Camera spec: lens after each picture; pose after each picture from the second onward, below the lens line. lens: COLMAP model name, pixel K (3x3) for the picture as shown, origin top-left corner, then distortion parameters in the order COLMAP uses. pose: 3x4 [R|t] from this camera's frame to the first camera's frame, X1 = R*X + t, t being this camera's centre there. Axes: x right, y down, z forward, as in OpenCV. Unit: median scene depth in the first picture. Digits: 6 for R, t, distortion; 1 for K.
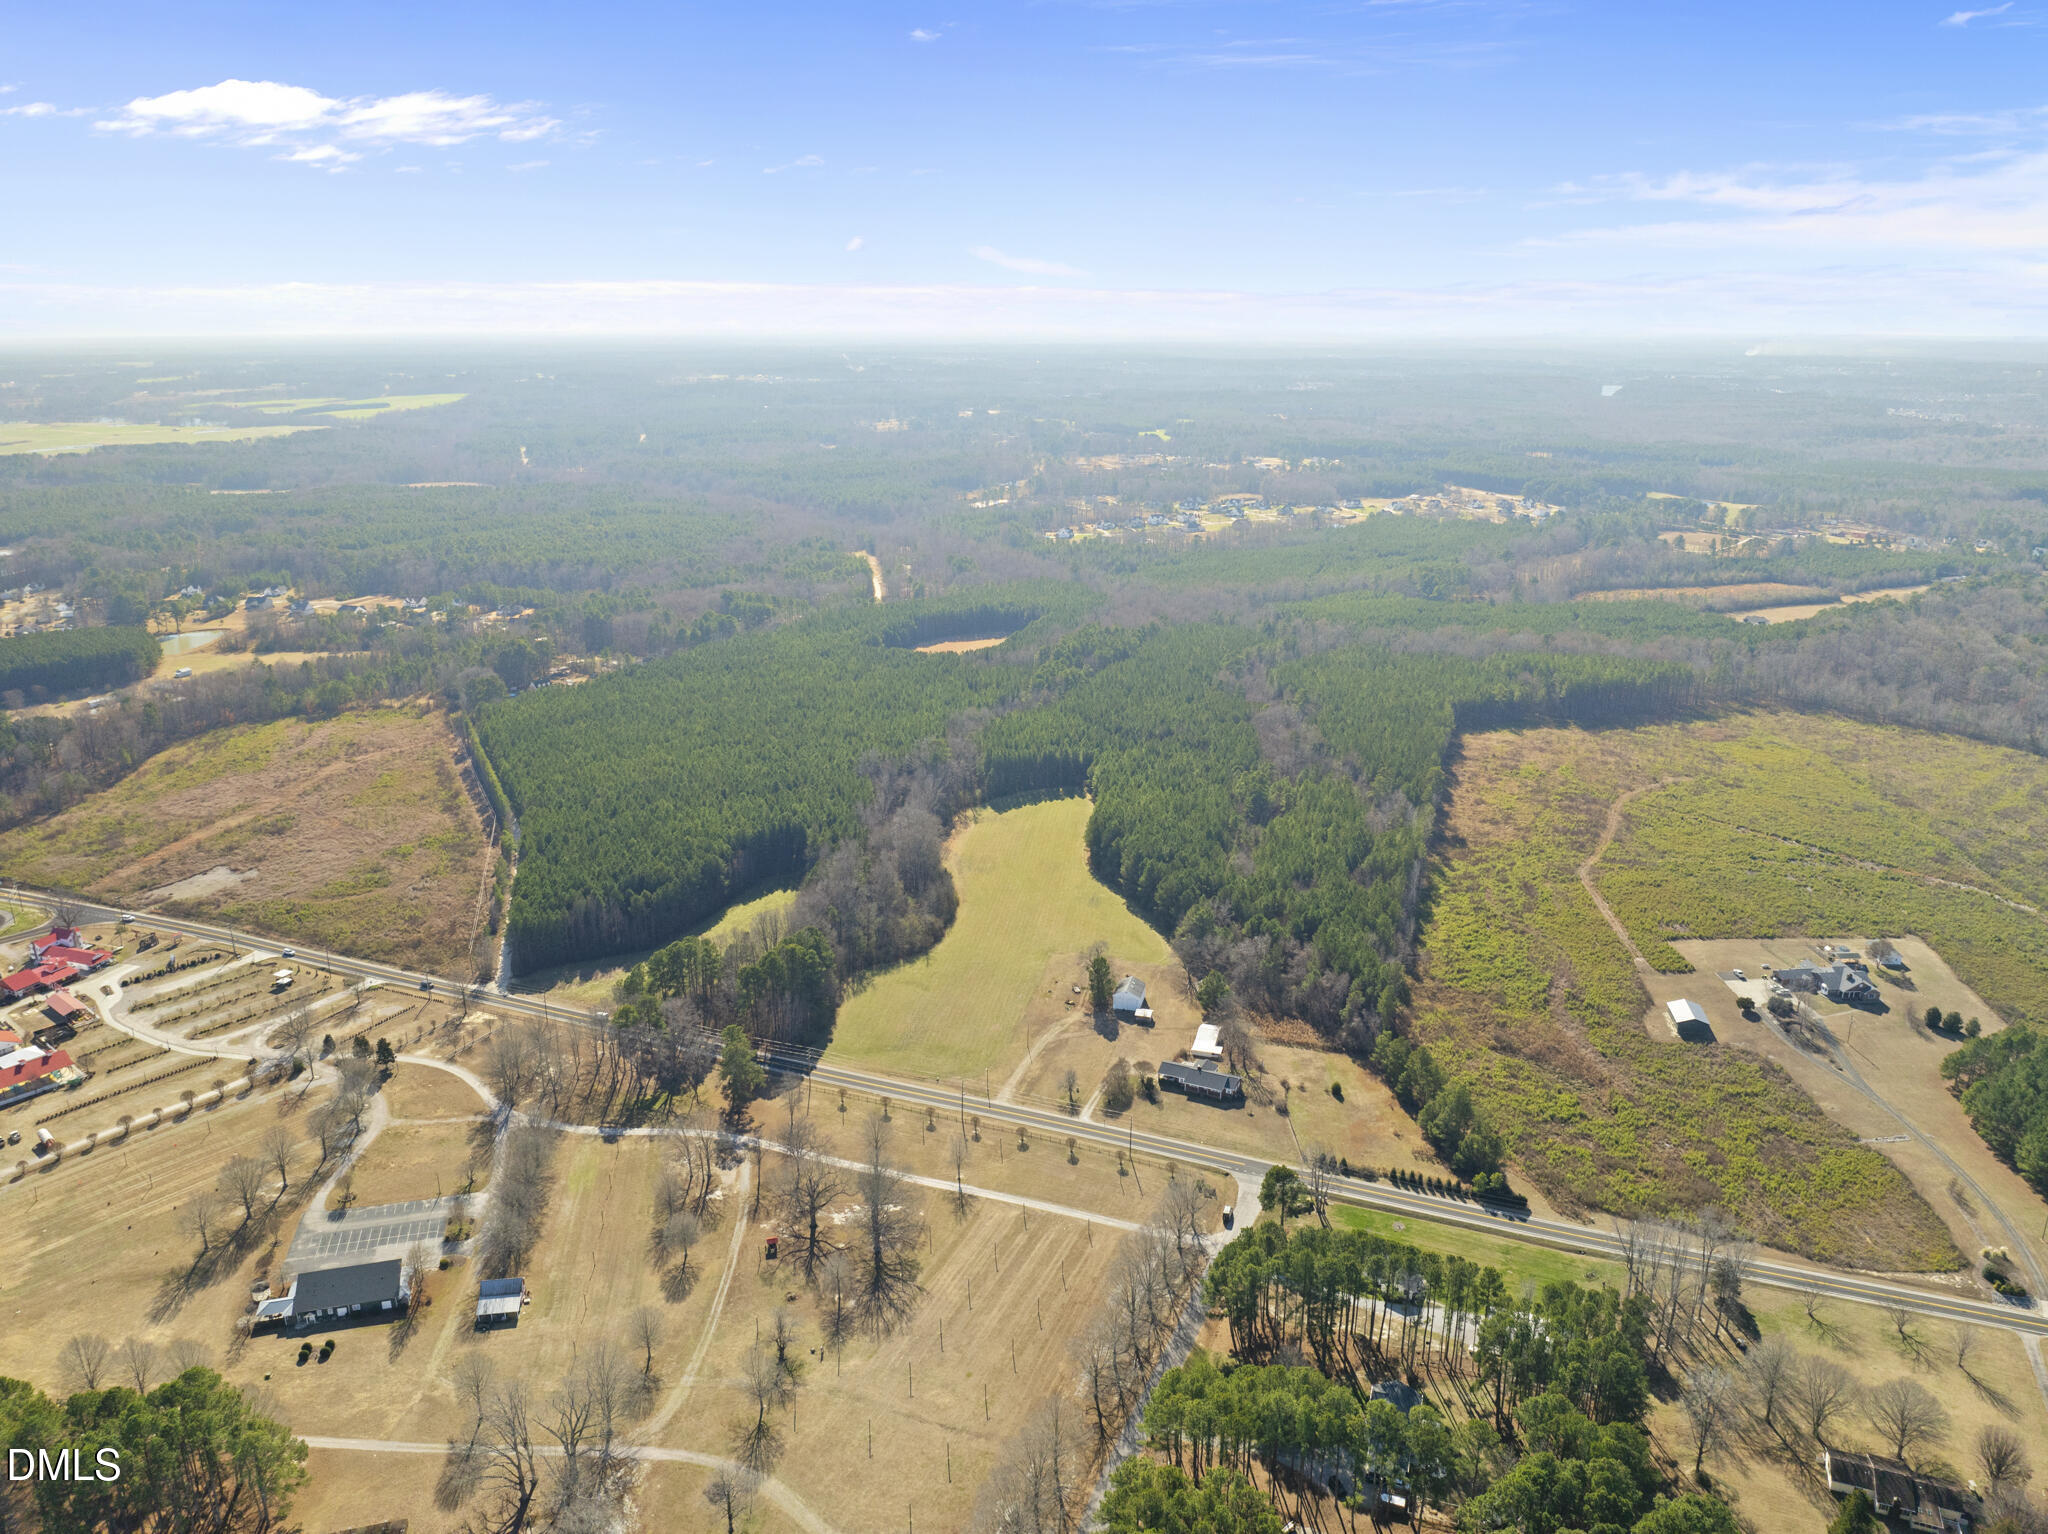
lens RADIAL K [[1452.4, 0, 1033.3], [0, 1452.4, 763.8], [0, 0, 1]] dist [-0.046800, 0.016327]
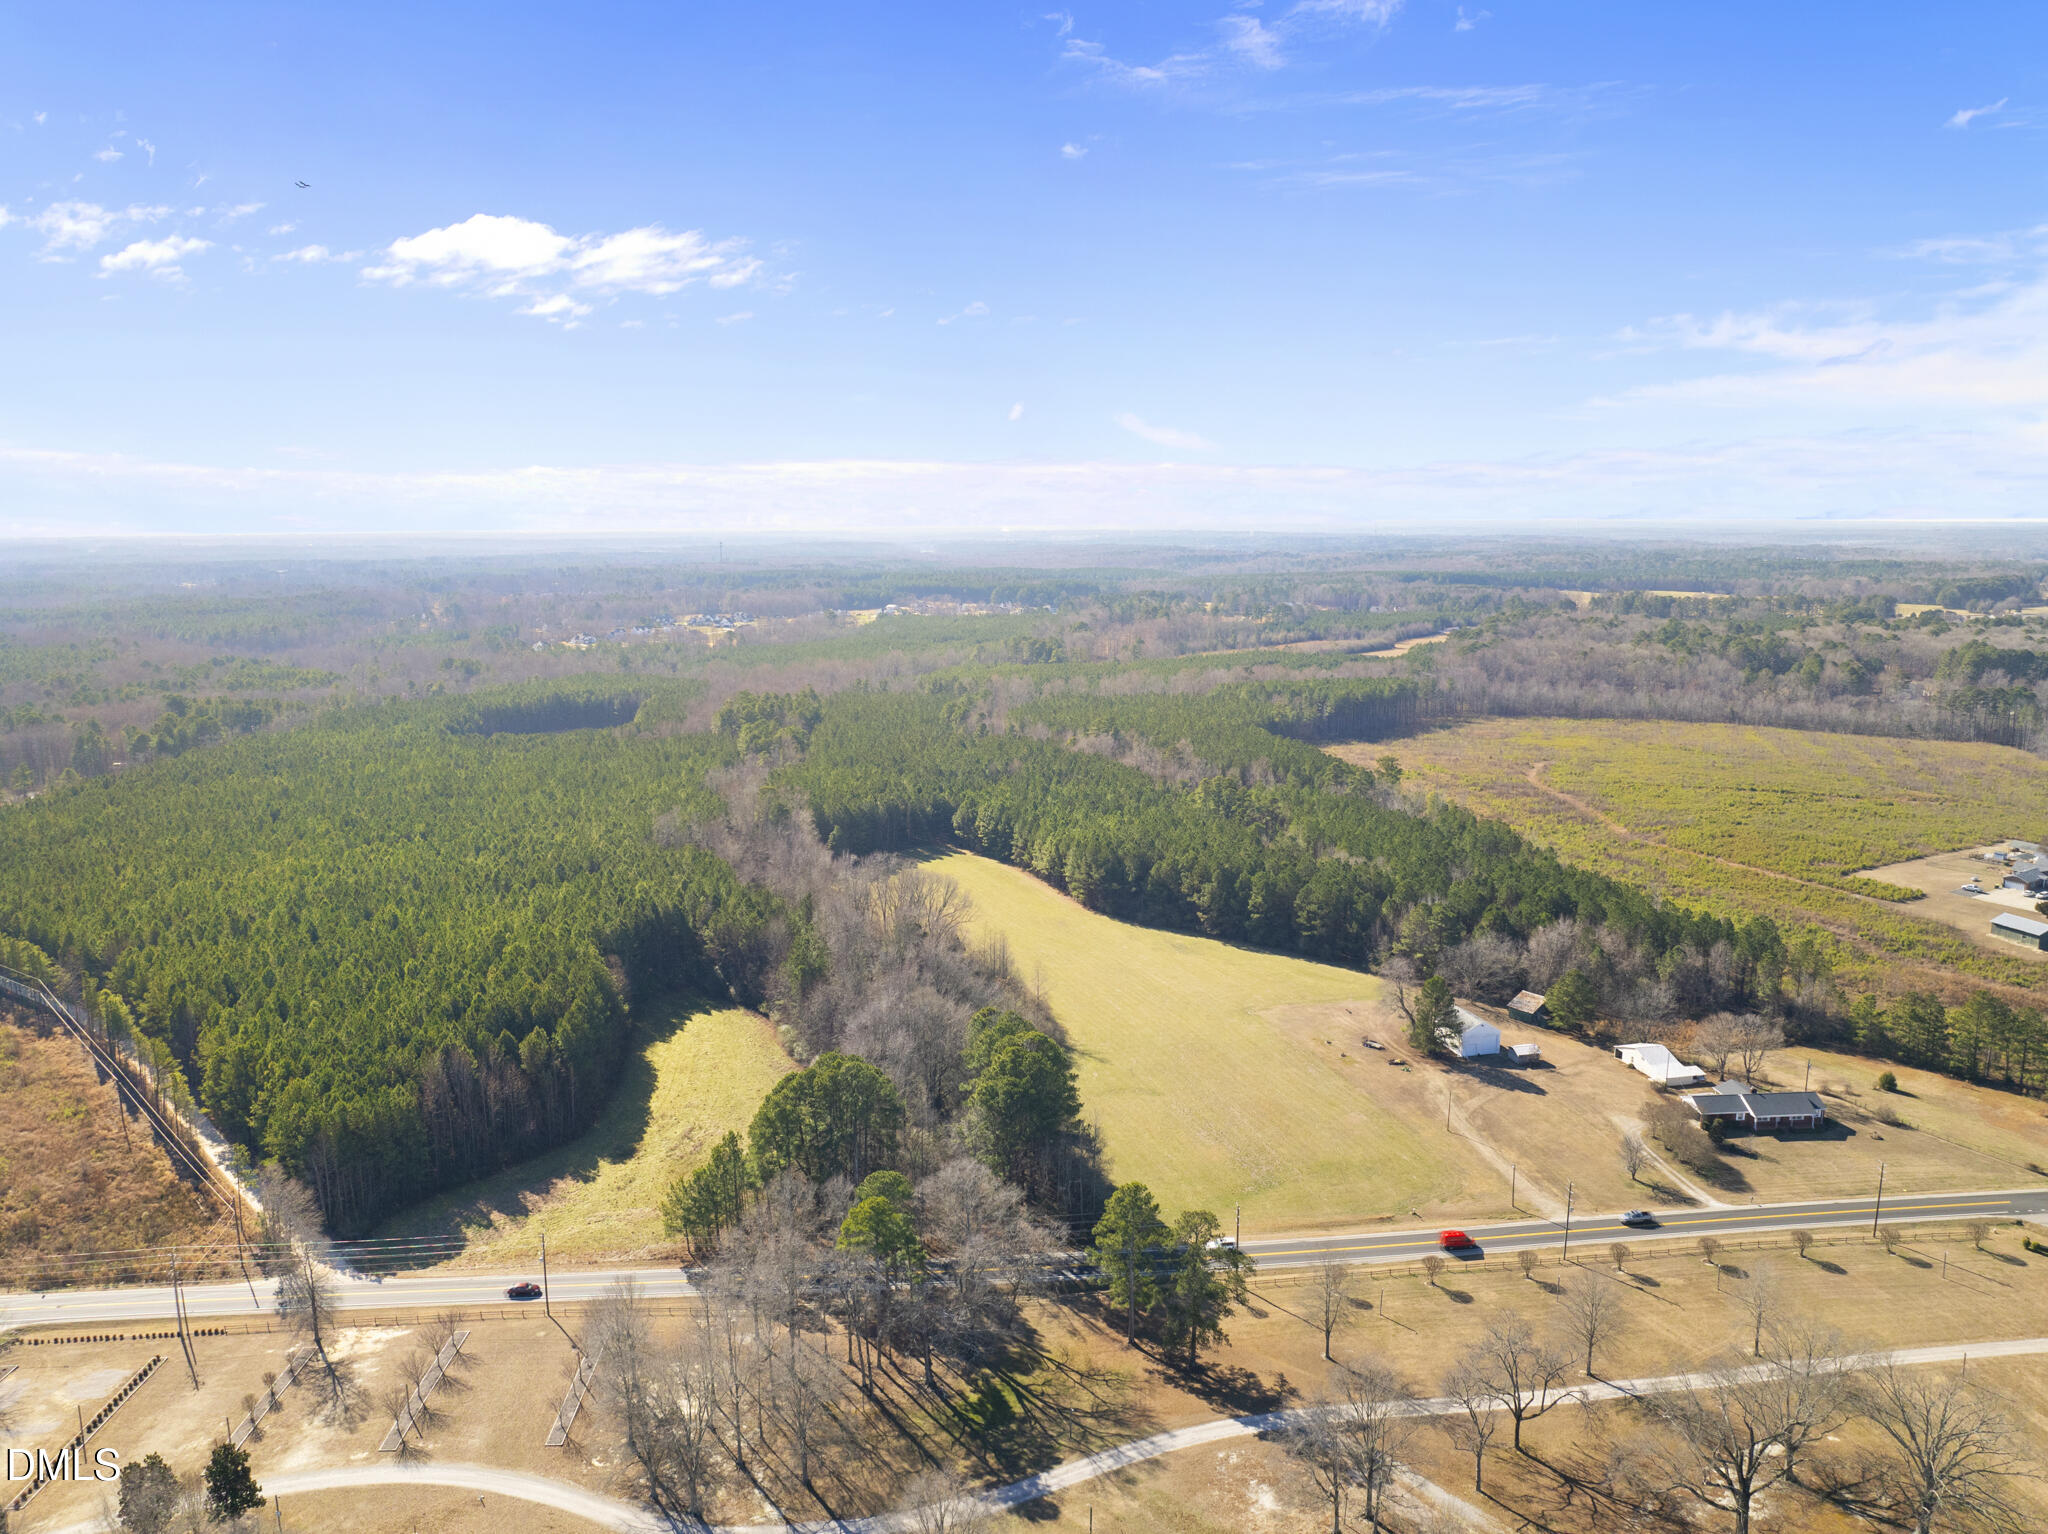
lens RADIAL K [[1452.4, 0, 1033.3], [0, 1452.4, 763.8], [0, 0, 1]] dist [-0.046800, 0.016327]
pose [[0.882281, -0.082498, 0.463437, -0.368951], [0.142838, 0.985022, -0.096584, 0.075440], [-0.448527, 0.151411, 0.880851, 0.497686]]
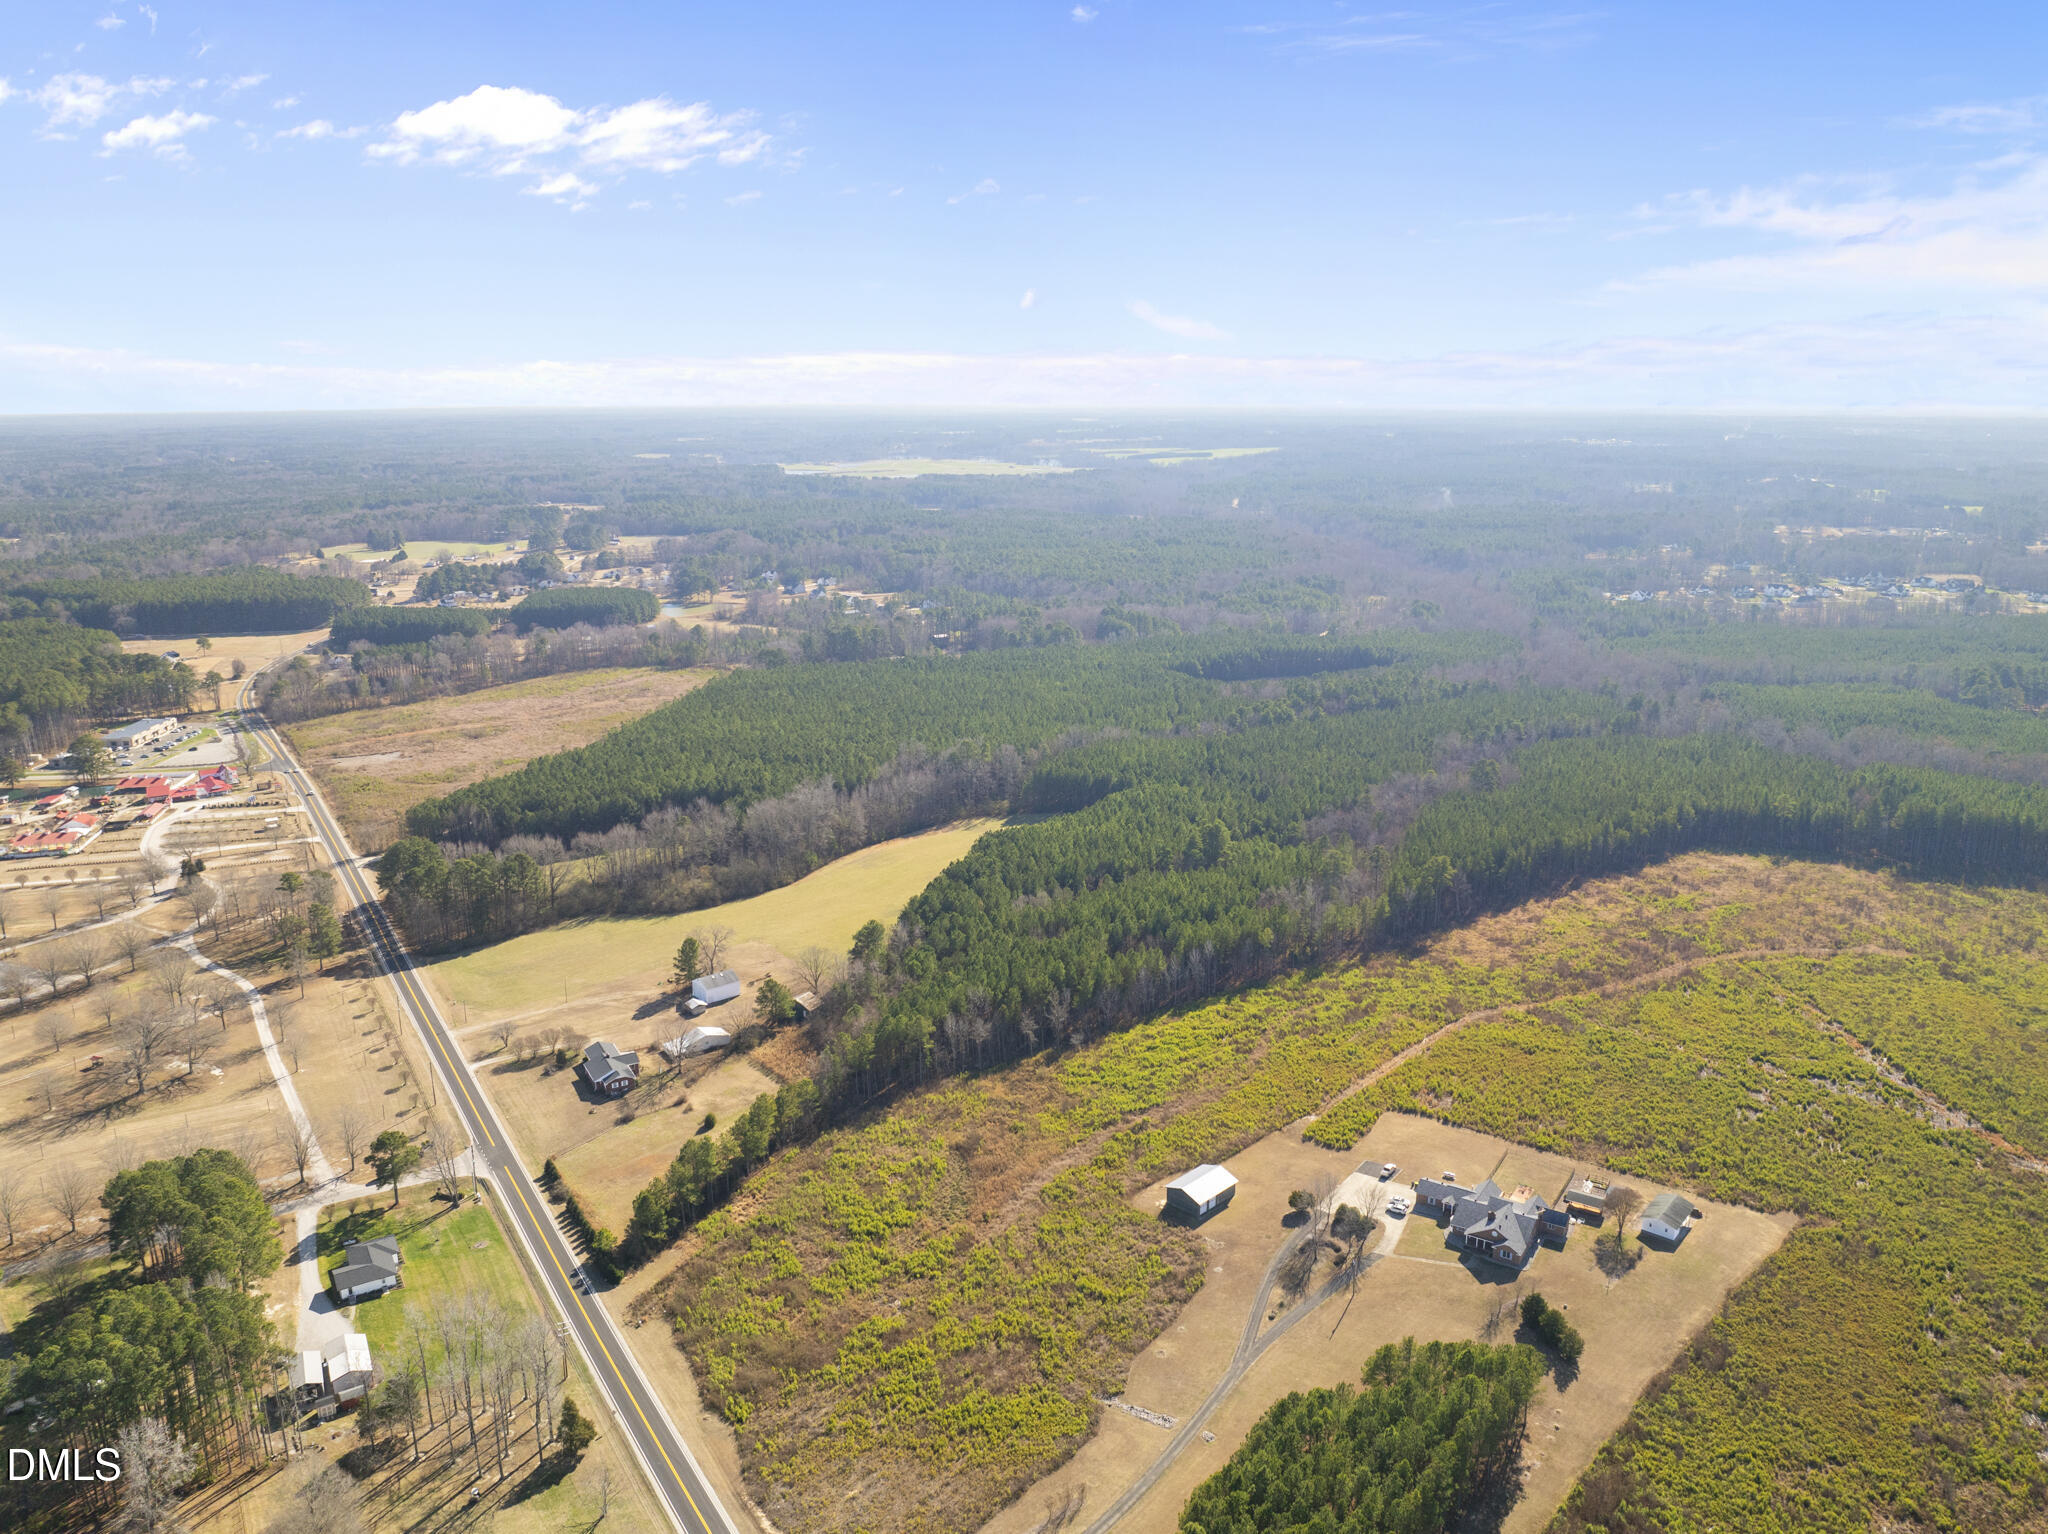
lens RADIAL K [[1452.4, 0, 1033.3], [0, 1452.4, 763.8], [0, 0, 1]] dist [-0.046800, 0.016327]
pose [[0.815599, 0.140360, -0.561336, 0.703901], [-0.168000, 0.985784, 0.002394, -0.015506], [0.553692, 0.092352, 0.827585, 0.325470]]
